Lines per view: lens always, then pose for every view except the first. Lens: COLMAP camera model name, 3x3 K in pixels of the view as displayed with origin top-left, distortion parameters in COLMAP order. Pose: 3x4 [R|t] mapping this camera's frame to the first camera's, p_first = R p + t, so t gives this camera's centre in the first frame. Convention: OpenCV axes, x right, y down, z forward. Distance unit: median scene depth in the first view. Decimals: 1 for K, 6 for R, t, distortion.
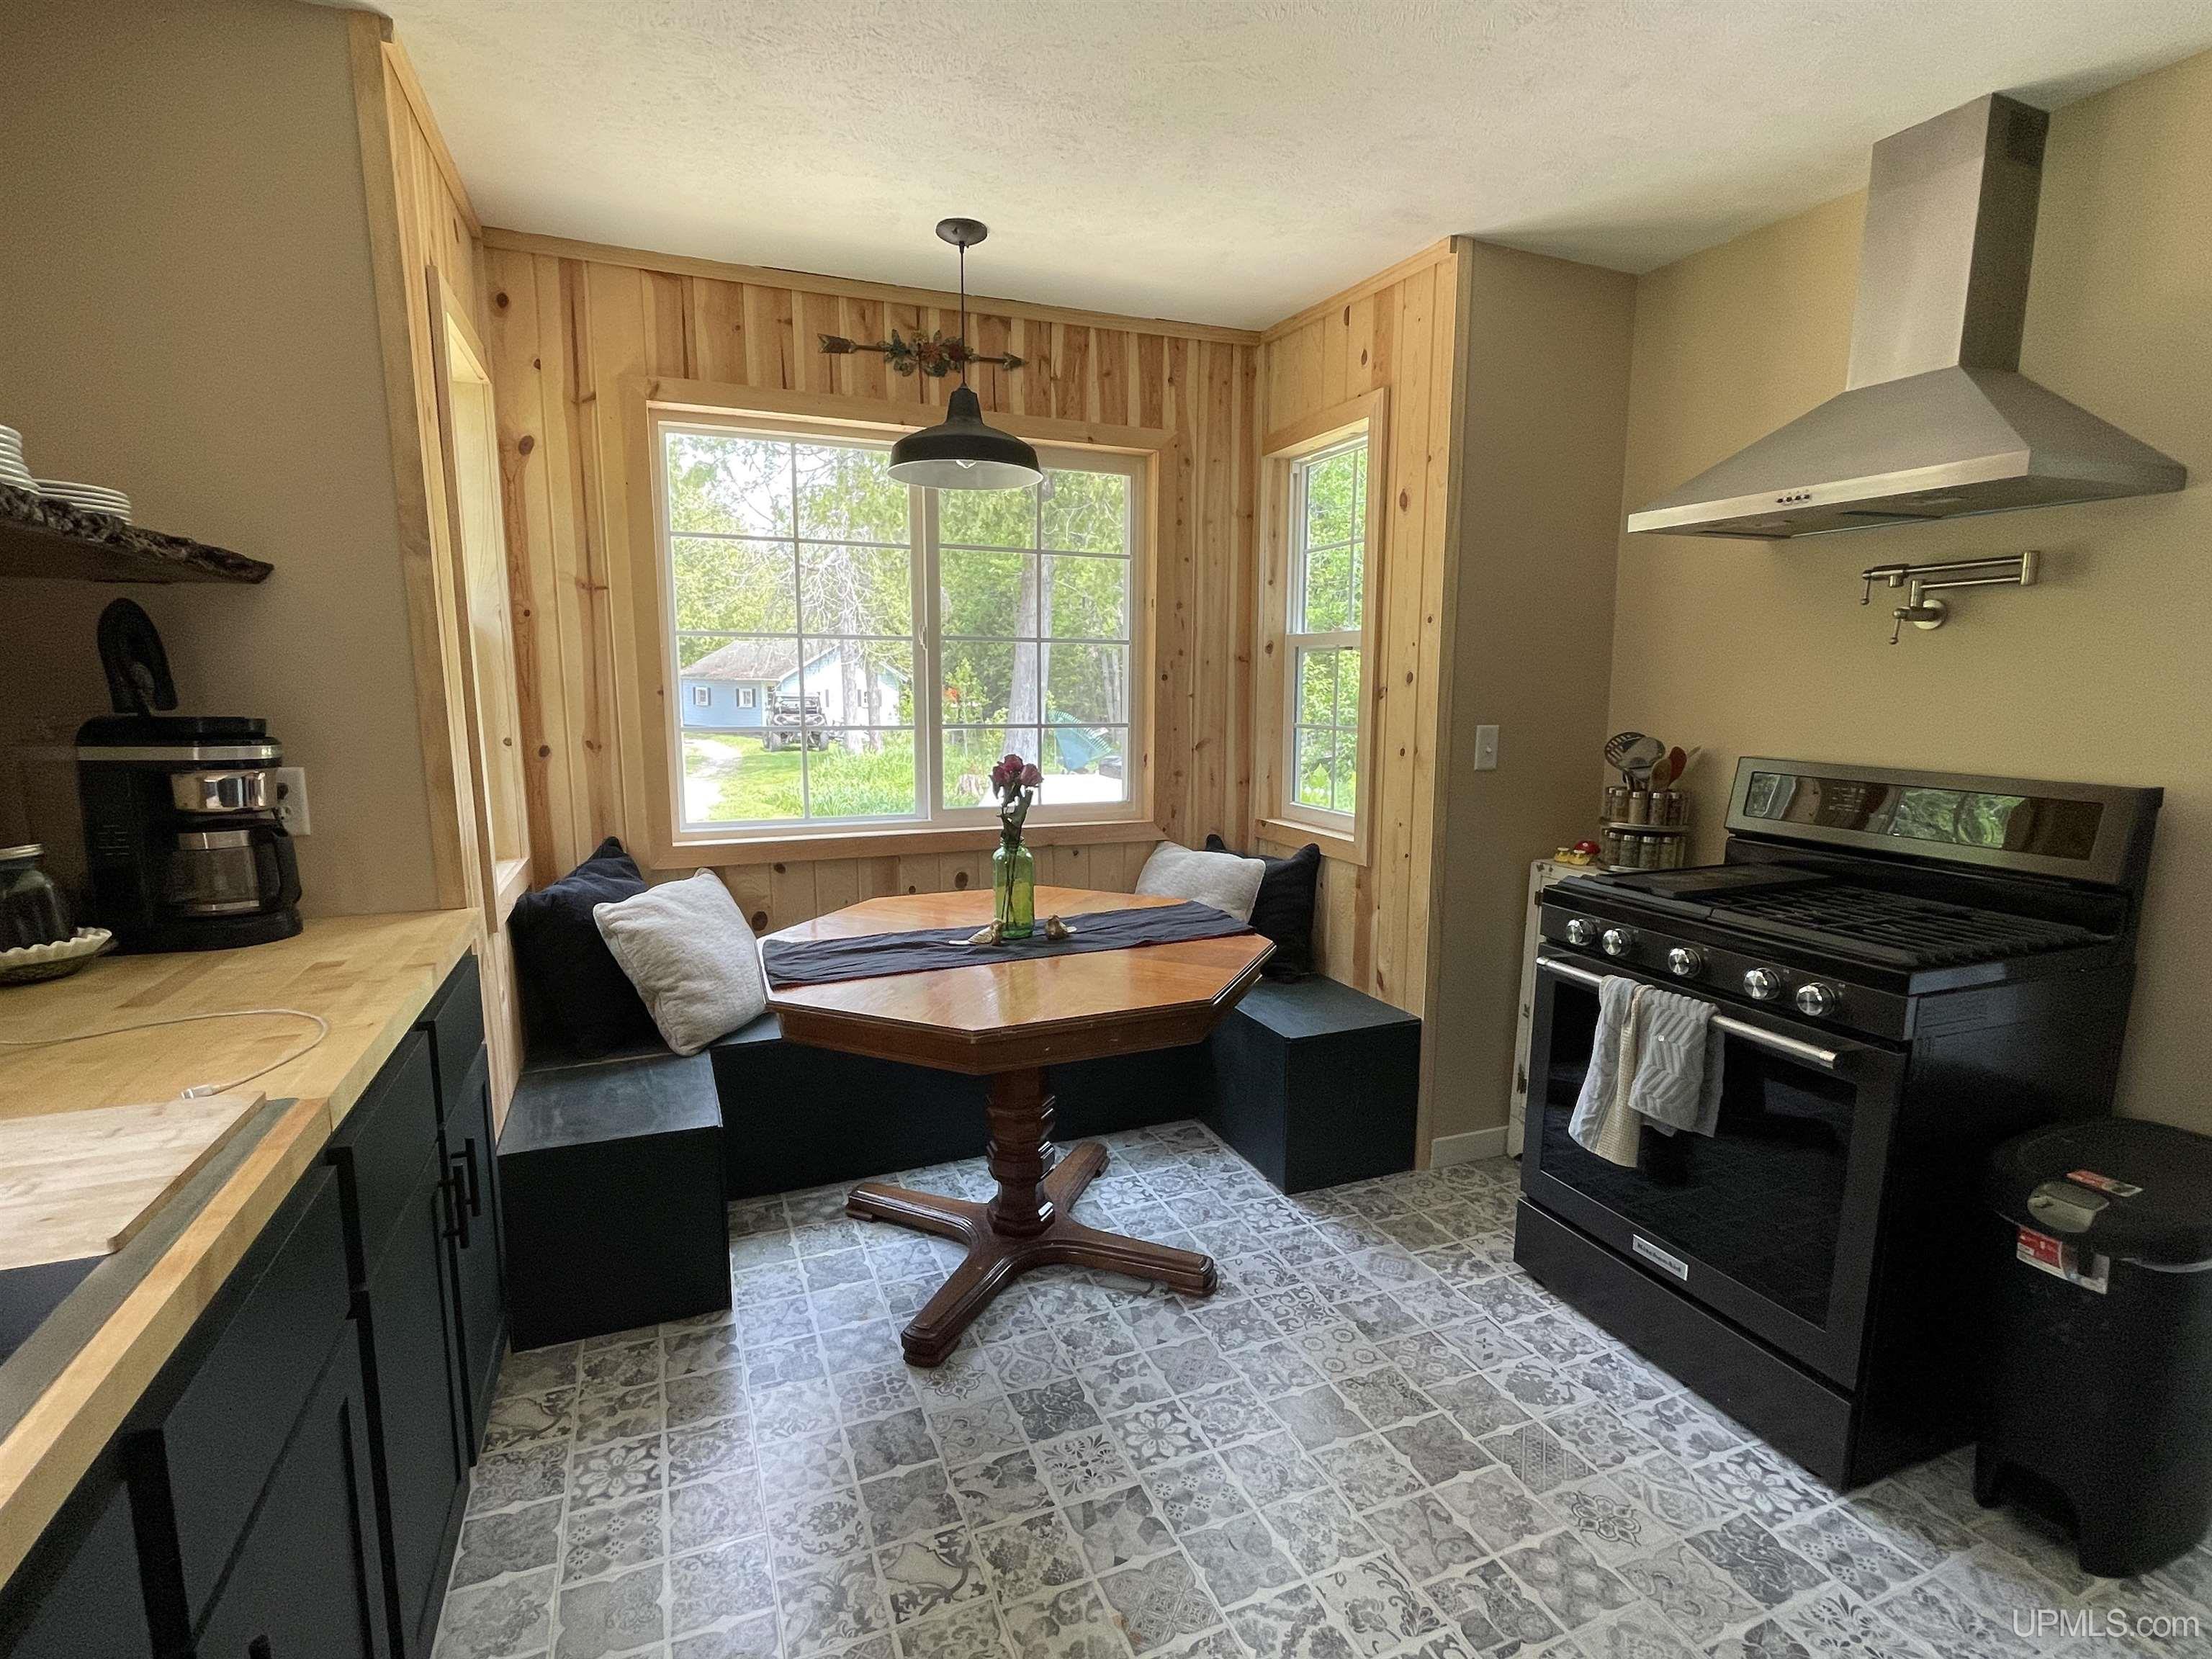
lens RADIAL K [[1055.5, 0, 1103.6], [0, 1055.5, 837.8], [0, 0, 1]] dist [-0.002205, -0.001326]
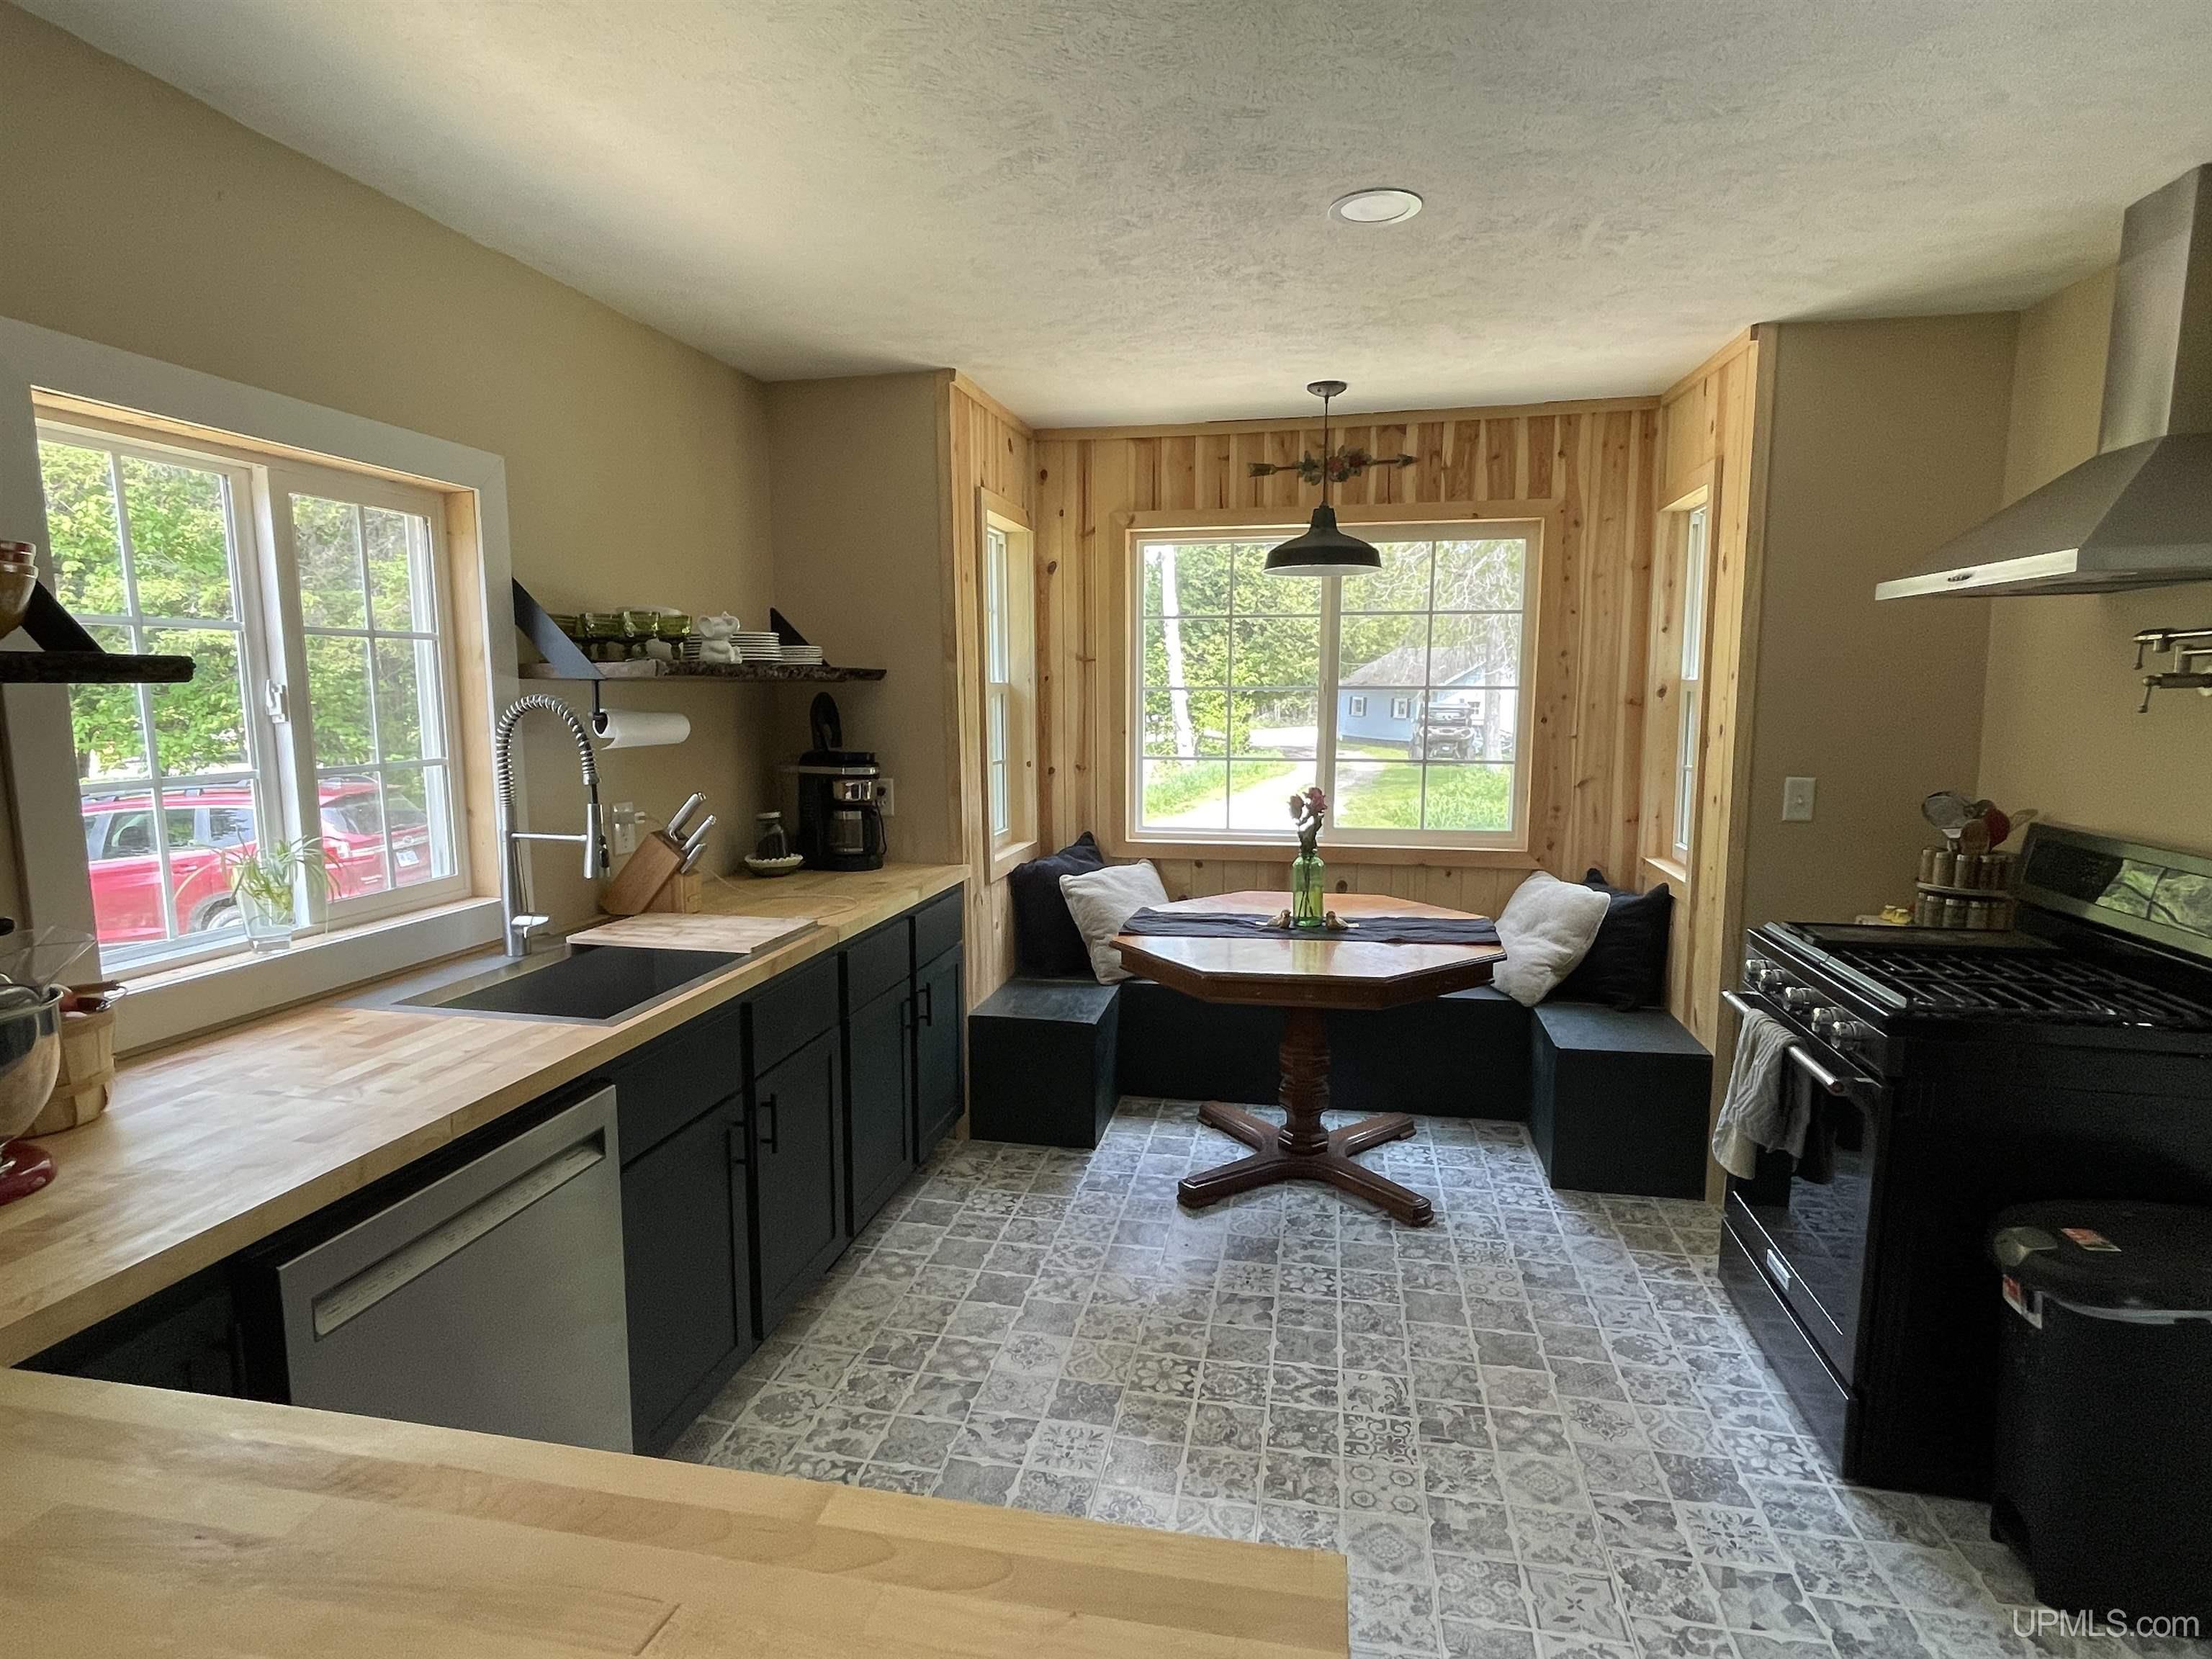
lens RADIAL K [[1160.5, 0, 1107.9], [0, 1160.5, 828.5], [0, 0, 1]] dist [0.000493, -0.005464]
pose [[0.832478, 0.062778, -0.550490, 0.459335], [-0.077065, 0.997022, -0.002840, -0.002848], [0.548673, 0.044788, 0.834837, -0.324848]]
